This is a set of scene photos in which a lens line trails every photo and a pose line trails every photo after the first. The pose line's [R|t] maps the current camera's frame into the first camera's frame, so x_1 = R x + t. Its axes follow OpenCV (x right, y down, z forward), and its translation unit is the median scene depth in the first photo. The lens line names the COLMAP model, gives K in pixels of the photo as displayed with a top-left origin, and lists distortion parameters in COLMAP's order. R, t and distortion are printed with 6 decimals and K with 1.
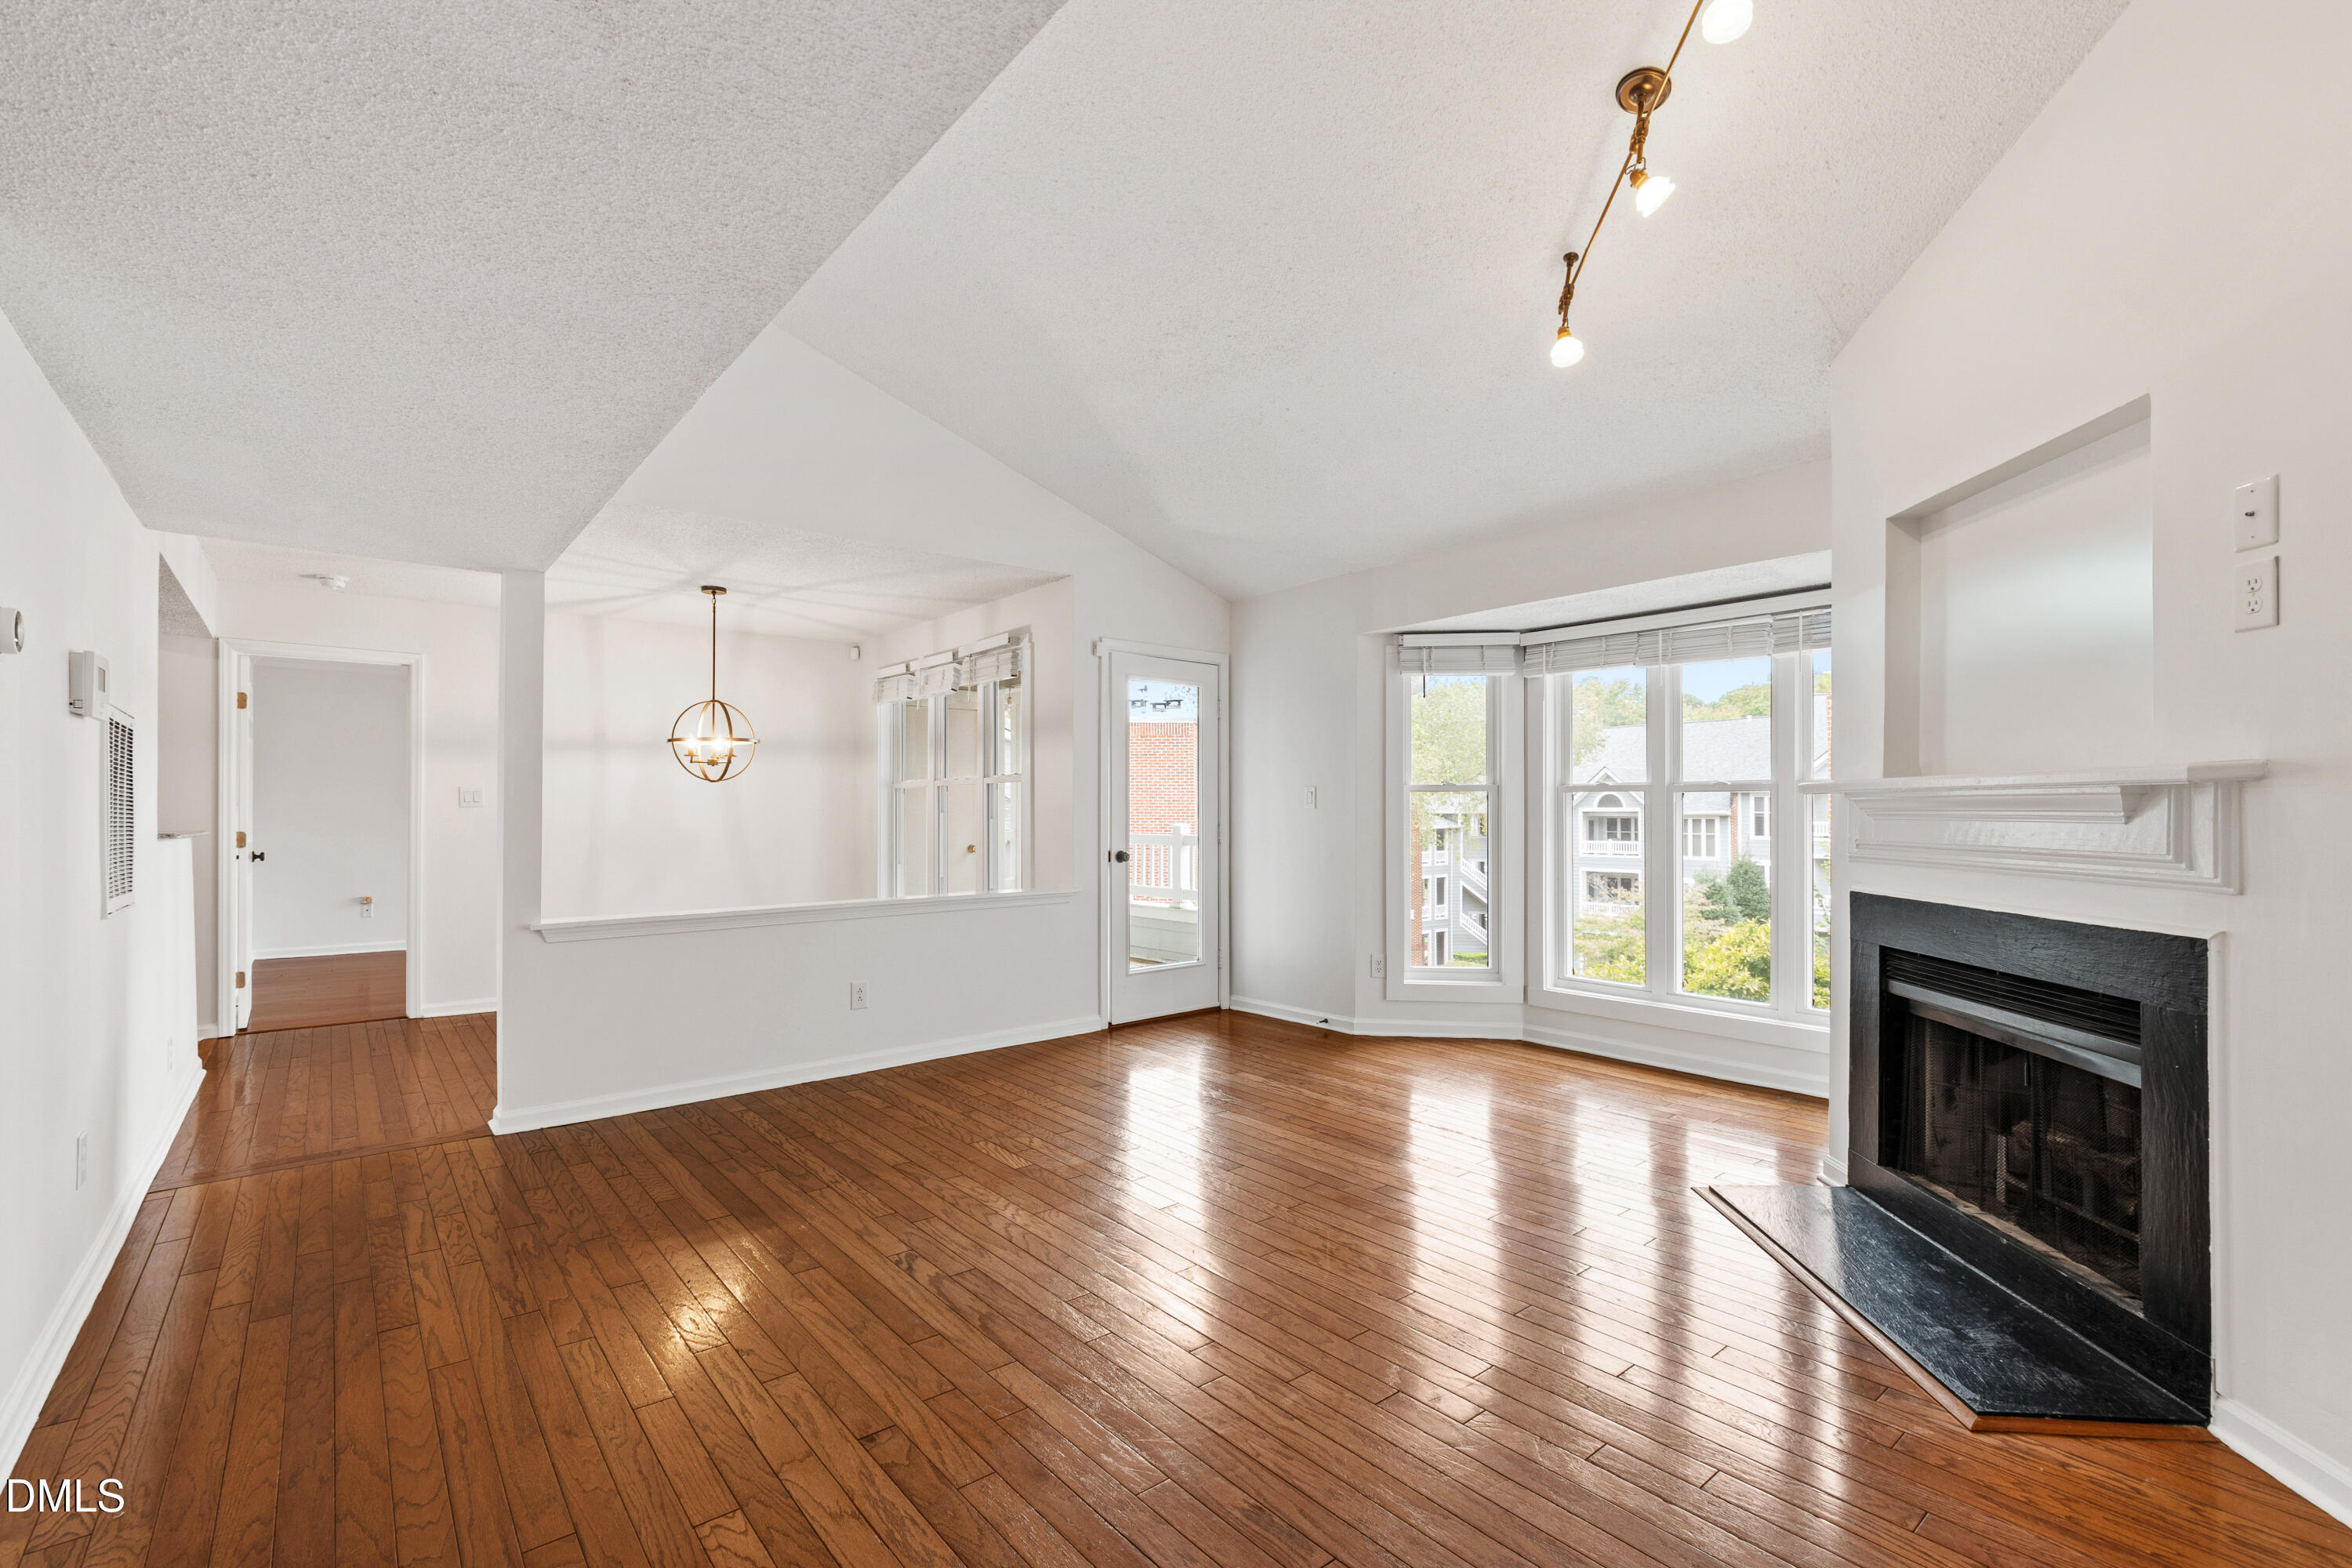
lens RADIAL K [[1011.6, 0, 1173.9], [0, 1011.6, 817.8], [0, 0, 1]] dist [0.001076, 0.000168]
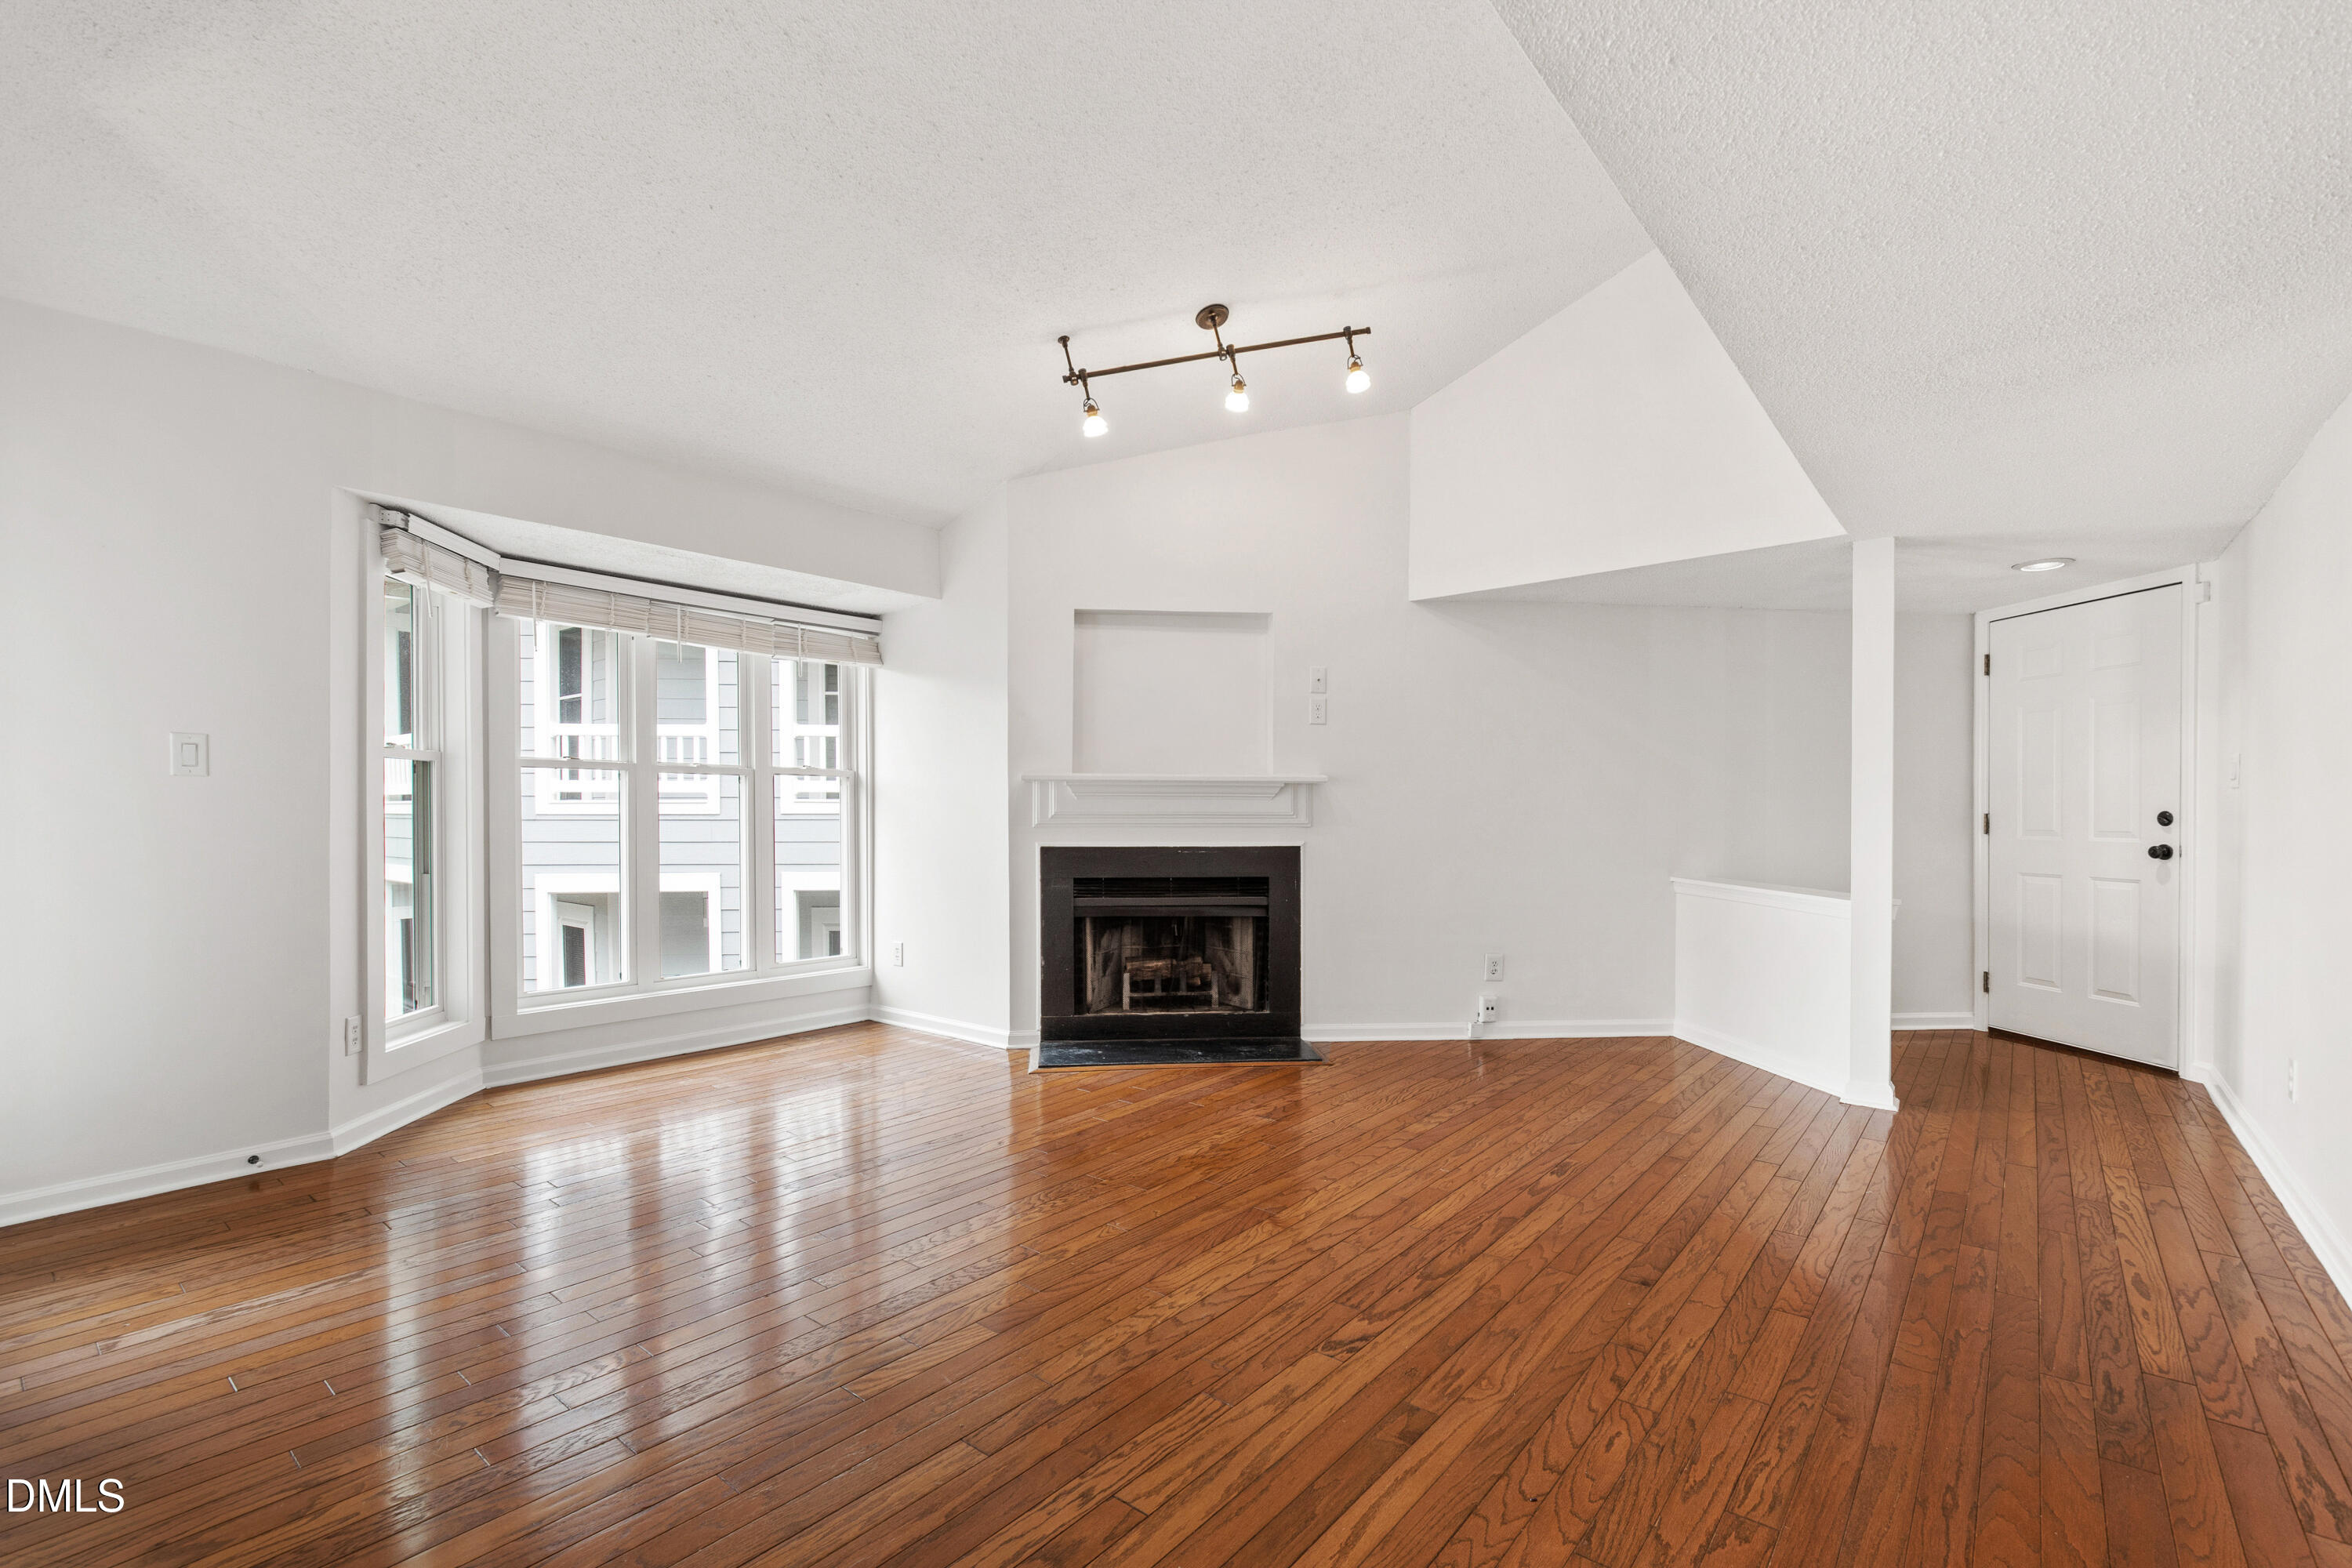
lens RADIAL K [[1011.6, 0, 1173.9], [0, 1011.6, 817.8], [0, 0, 1]] dist [0.001076, 0.000168]
pose [[-0.169309, -0.007070, 0.985538, -0.629198], [0.001414, 0.999972, 0.007416, 0.014025], [-0.985562, 0.002649, -0.169295, 0.786409]]
